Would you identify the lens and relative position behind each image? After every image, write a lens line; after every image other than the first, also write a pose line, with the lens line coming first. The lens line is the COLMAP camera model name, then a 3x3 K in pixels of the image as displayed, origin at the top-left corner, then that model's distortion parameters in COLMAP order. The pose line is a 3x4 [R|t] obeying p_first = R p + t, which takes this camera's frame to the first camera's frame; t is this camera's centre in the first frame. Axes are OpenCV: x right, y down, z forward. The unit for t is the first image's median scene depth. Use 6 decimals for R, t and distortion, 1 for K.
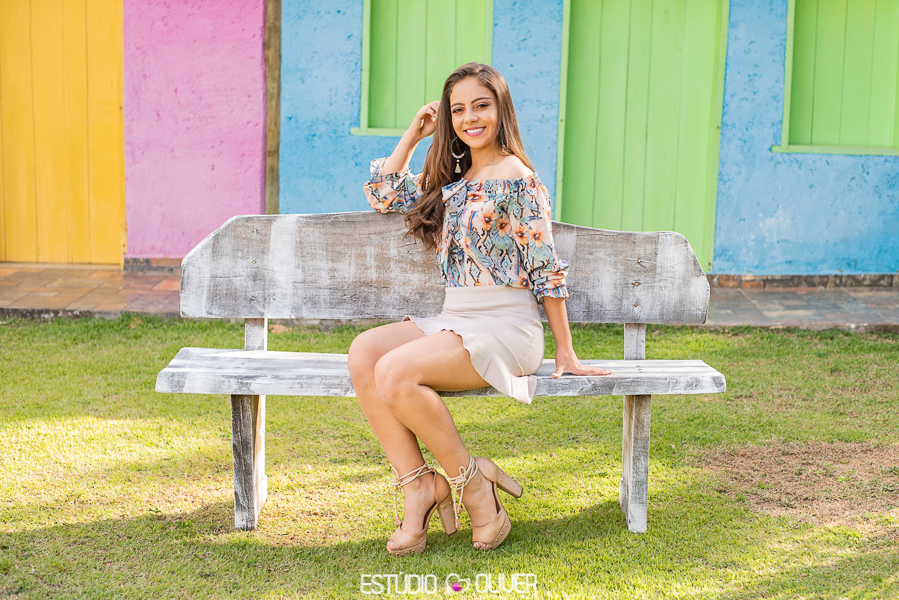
lens RADIAL K [[1324.6, 0, 449.5], [0, 1324.6, 300.0], [0, 0, 1]] dist [-0.059529, -0.052479]
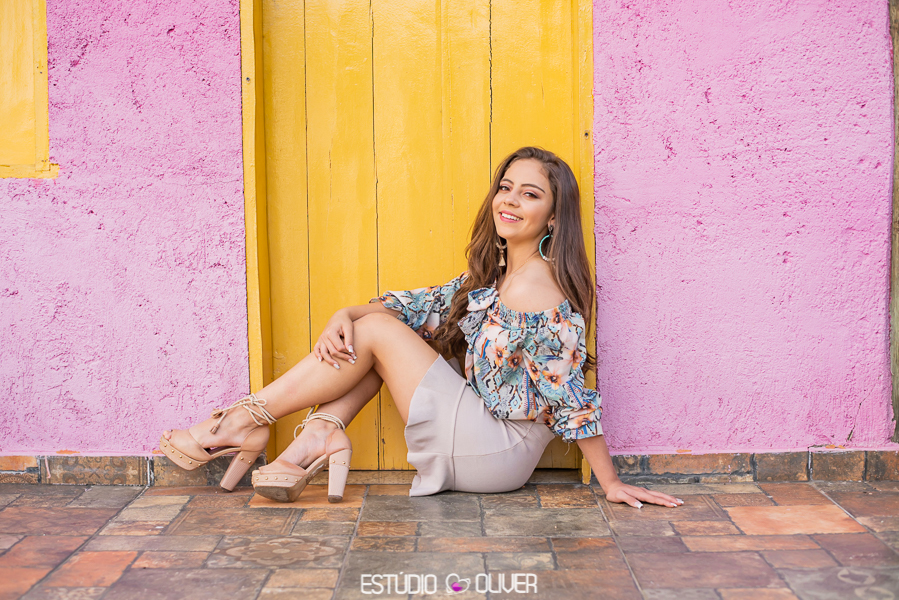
lens RADIAL K [[1295.0, 0, 449.5], [0, 1295.0, 300.0], [0, 0, 1]] dist [-0.035905, 0.051224]
pose [[0.999093, -0.024663, 0.034701, -0.313555], [0.028159, 0.994162, -0.104160, -0.041219], [-0.031929, 0.105043, 0.993955, 0.552033]]
